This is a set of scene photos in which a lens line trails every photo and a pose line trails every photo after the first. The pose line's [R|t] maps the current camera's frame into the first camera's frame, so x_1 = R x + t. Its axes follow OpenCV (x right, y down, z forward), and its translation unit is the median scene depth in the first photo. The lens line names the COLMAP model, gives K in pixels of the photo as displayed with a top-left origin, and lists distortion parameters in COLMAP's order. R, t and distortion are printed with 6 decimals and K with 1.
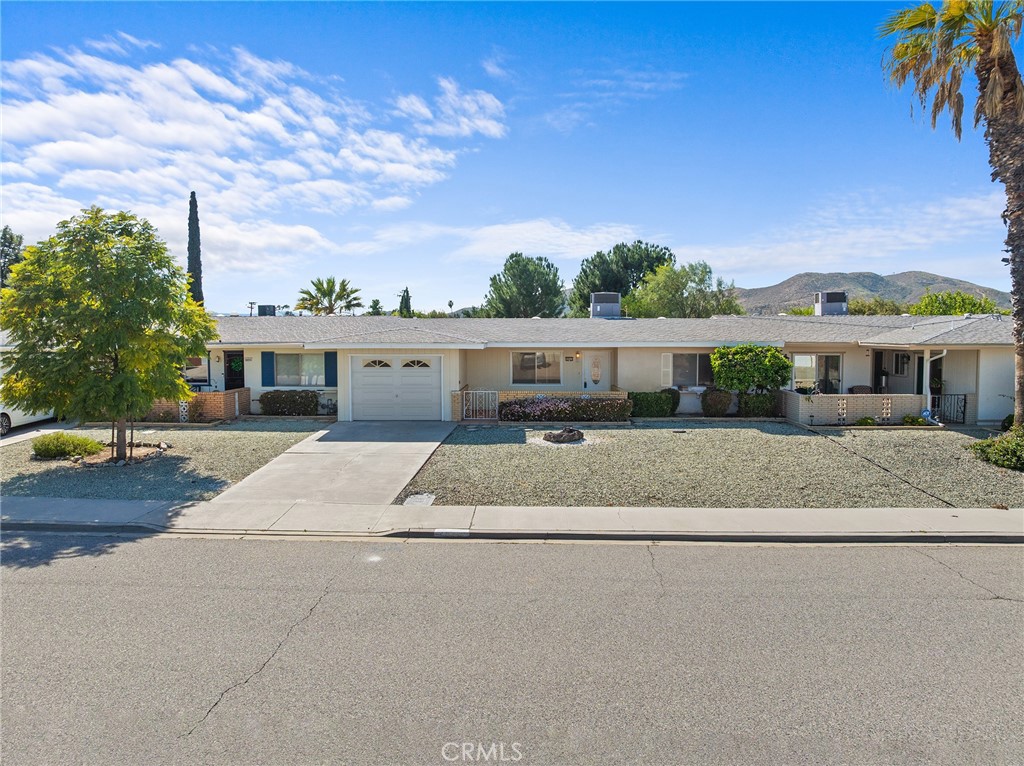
lens RADIAL K [[719.8, 0, 514.4], [0, 719.8, 381.5], [0, 0, 1]] dist [-0.038663, 0.001191]
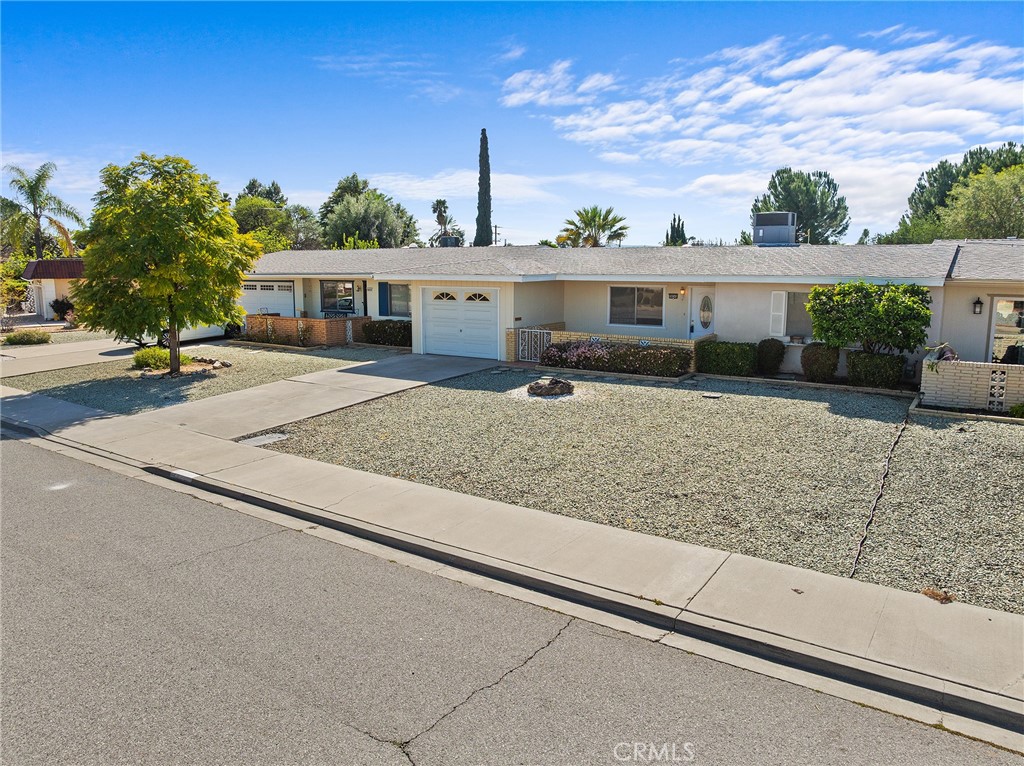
lens RADIAL K [[719.8, 0, 514.4], [0, 719.8, 381.5], [0, 0, 1]] dist [-0.038663, 0.001191]
pose [[0.845696, 0.085504, -0.526770, 0.389976], [-0.035947, 0.993966, 0.103627, -0.013959], [0.532453, -0.068701, 0.843667, 0.224860]]
